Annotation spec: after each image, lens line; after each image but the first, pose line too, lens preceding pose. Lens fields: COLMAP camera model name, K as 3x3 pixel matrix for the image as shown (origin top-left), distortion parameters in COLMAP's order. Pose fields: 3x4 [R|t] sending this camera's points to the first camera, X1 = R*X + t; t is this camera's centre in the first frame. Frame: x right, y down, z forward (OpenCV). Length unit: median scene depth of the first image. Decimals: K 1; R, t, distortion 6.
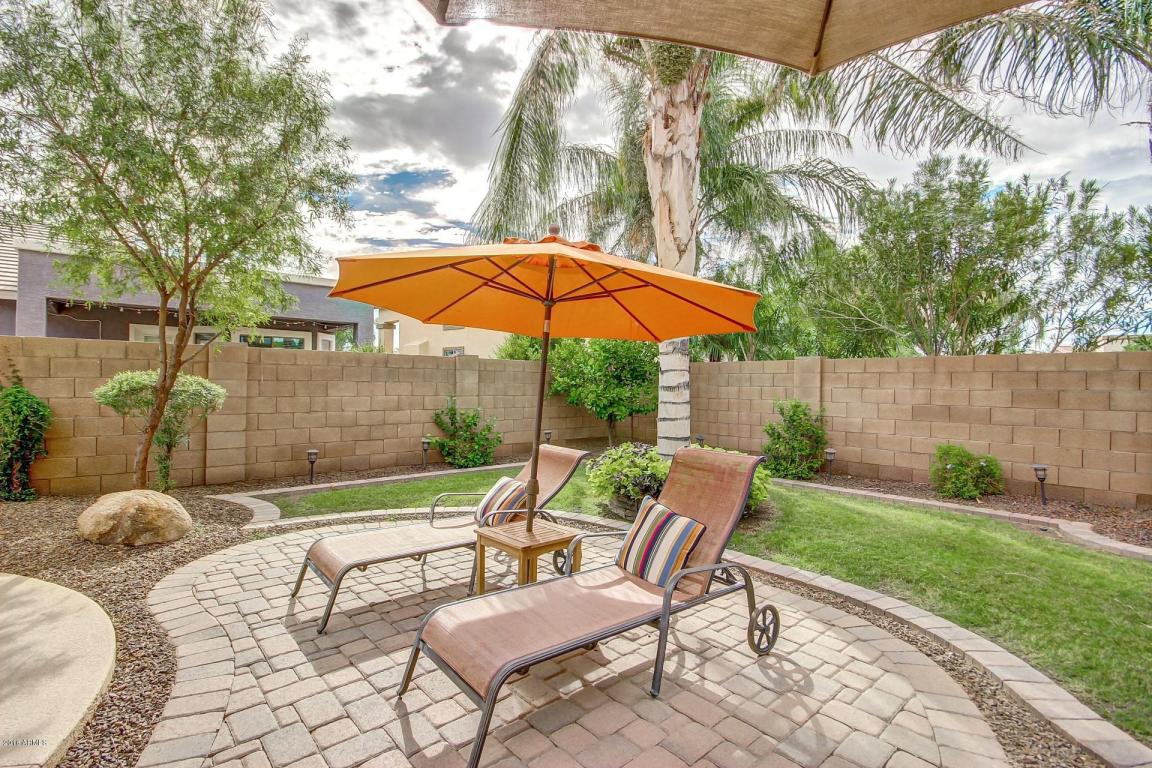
lens RADIAL K [[530.2, 0, 576.0], [0, 530.2, 384.0], [0, 0, 1]] dist [-0.003636, 0.000117]
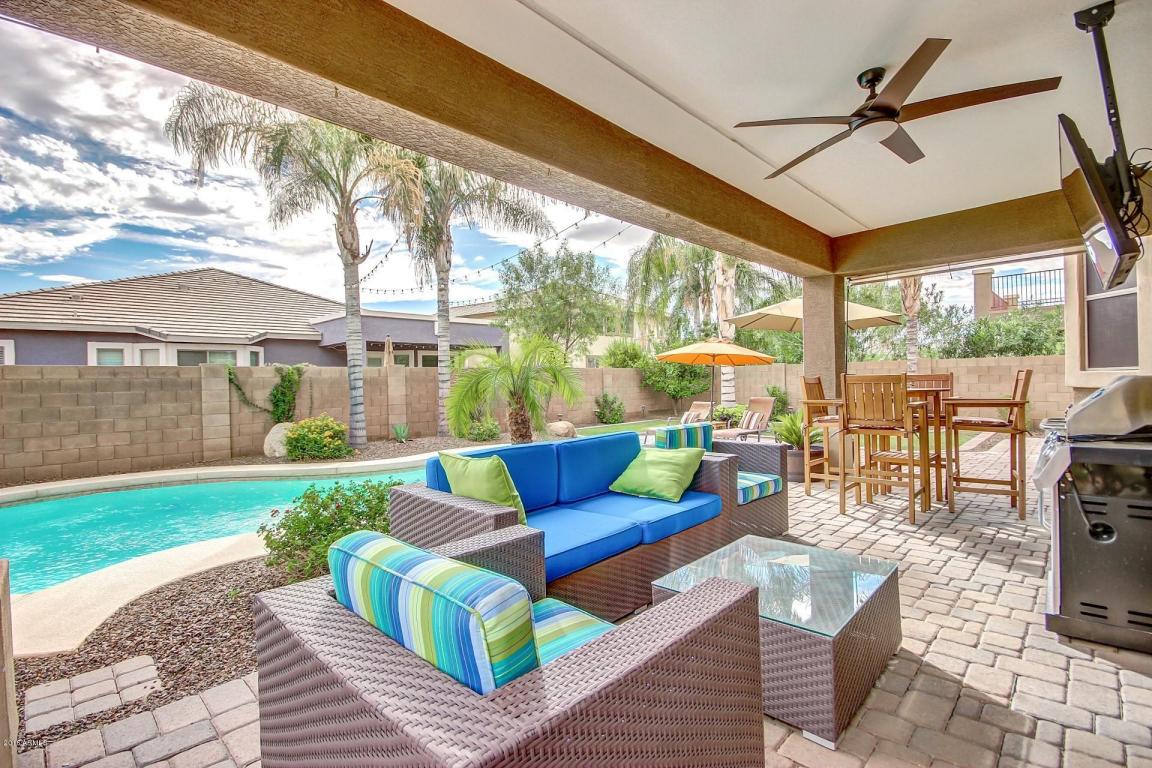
lens RADIAL K [[508.5, 0, 576.0], [0, 508.5, 384.0], [0, 0, 1]] dist [0.000150, -0.011953]
pose [[0.997457, -0.030985, 0.064180, -0.648822], [0.030589, 0.999507, 0.007141, -0.013781], [-0.064370, -0.005160, 0.997913, -1.256097]]
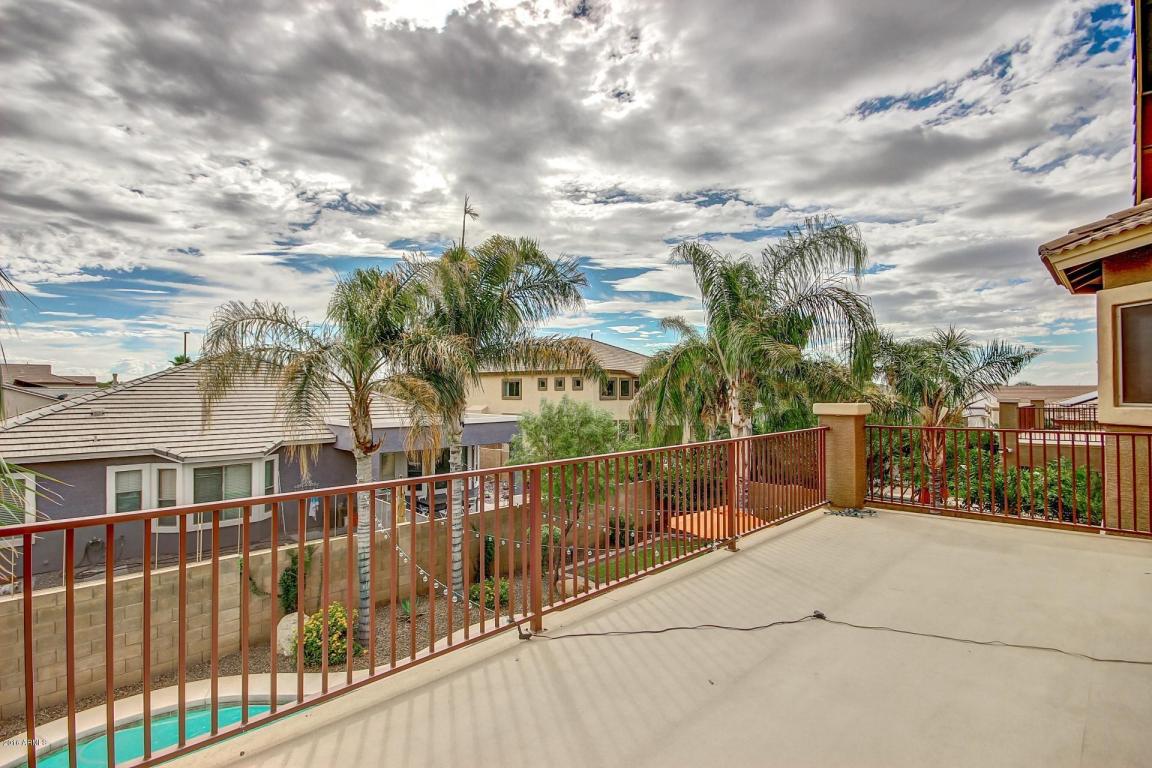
lens RADIAL K [[508.5, 0, 576.0], [0, 508.5, 384.0], [0, 0, 1]] dist [0.000150, -0.011953]
pose [[0.999186, -0.014100, 0.037790, -0.633537], [0.015030, 0.999588, -0.024435, -0.553778], [-0.037430, 0.024983, 0.998987, -1.237854]]
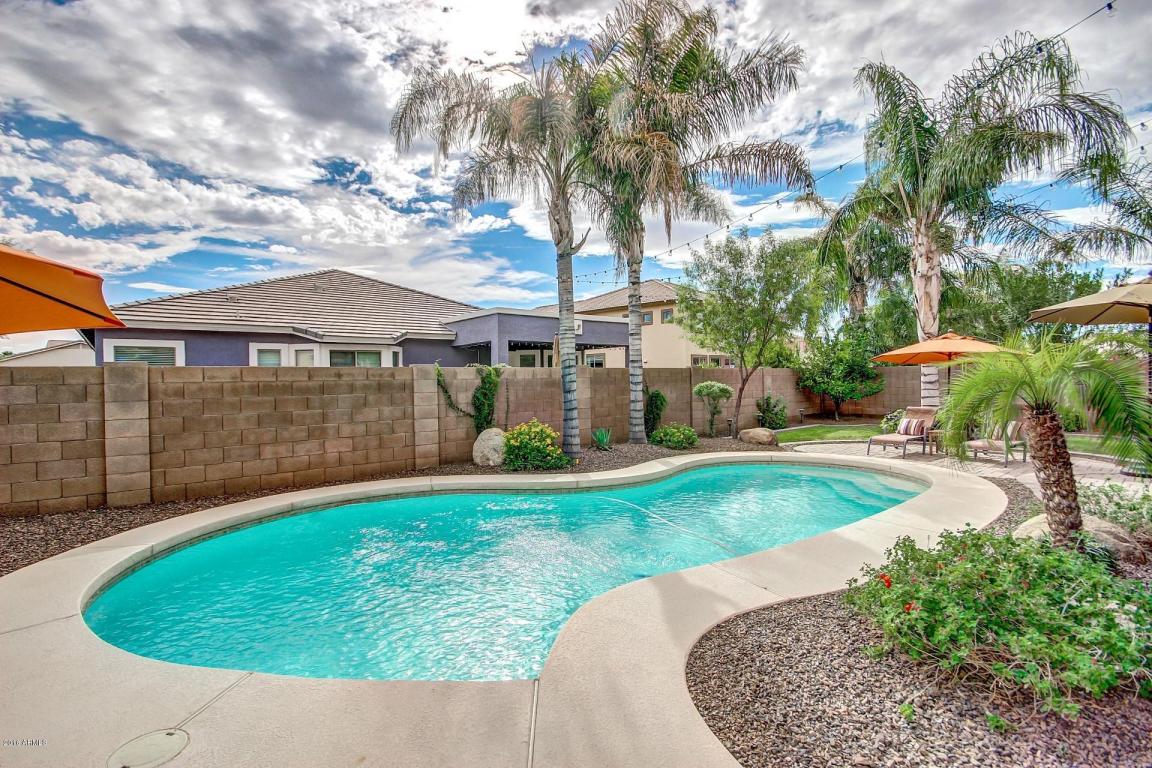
lens RADIAL K [[514.4, 0, 576.0], [0, 514.4, 384.0], [0, 0, 1]] dist [-0.020771, 0.000011]
pose [[0.998689, -0.028569, -0.042471, -1.137348], [0.028781, 0.999576, 0.004399, -0.035814], [0.042327, -0.005616, 0.999088, -1.089914]]
